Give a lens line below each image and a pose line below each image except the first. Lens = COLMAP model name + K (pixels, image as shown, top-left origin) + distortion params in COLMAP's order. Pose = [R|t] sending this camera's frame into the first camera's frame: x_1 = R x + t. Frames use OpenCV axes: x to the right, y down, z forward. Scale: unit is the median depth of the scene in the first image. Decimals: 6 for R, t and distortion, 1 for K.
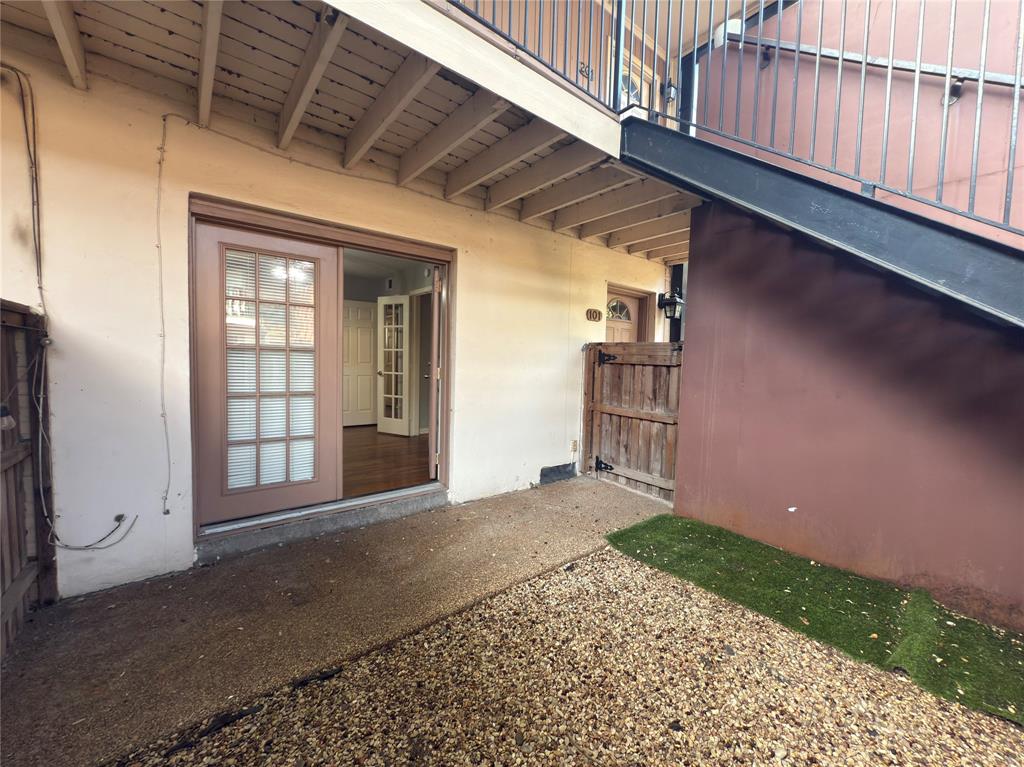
lens RADIAL K [[407.9, 0, 512.9], [0, 407.9, 382.1], [0, 0, 1]] dist [0.001273, 0.000023]
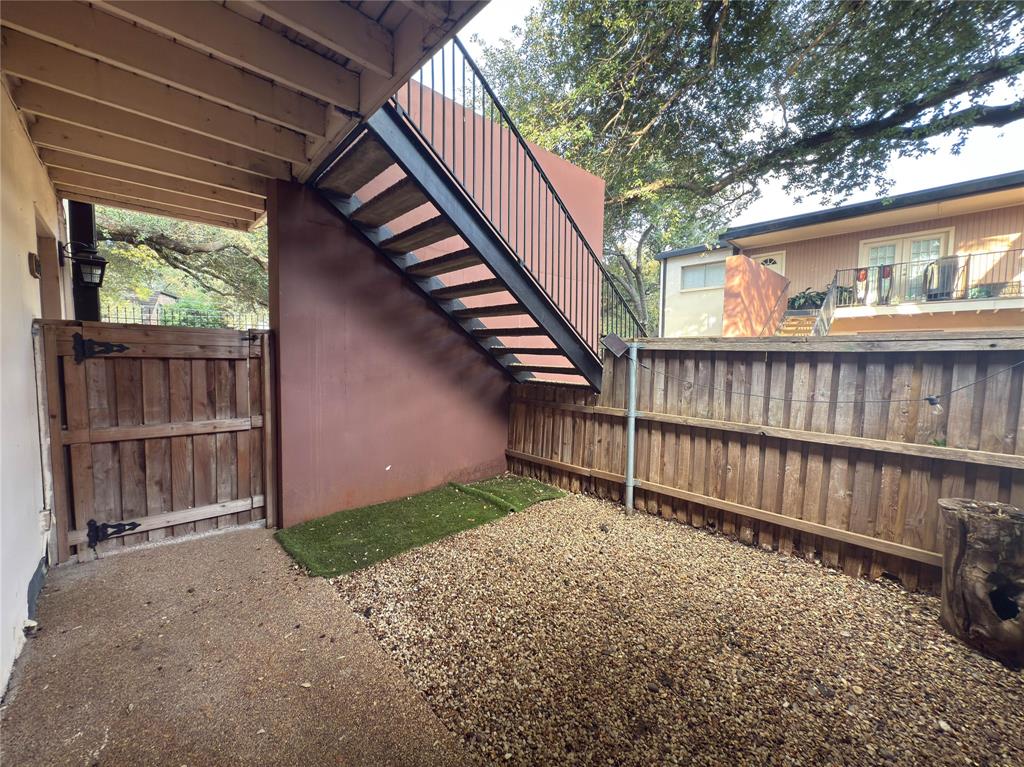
lens RADIAL K [[407.9, 0, 513.5], [0, 407.9, 382.0], [0, 0, 1]] dist [0.001273, 0.000023]
pose [[-0.073936, -0.091238, 0.993081, -0.442898], [0.043544, 0.994561, 0.094616, -0.045718], [-0.996312, 0.050238, -0.069561, 0.506279]]
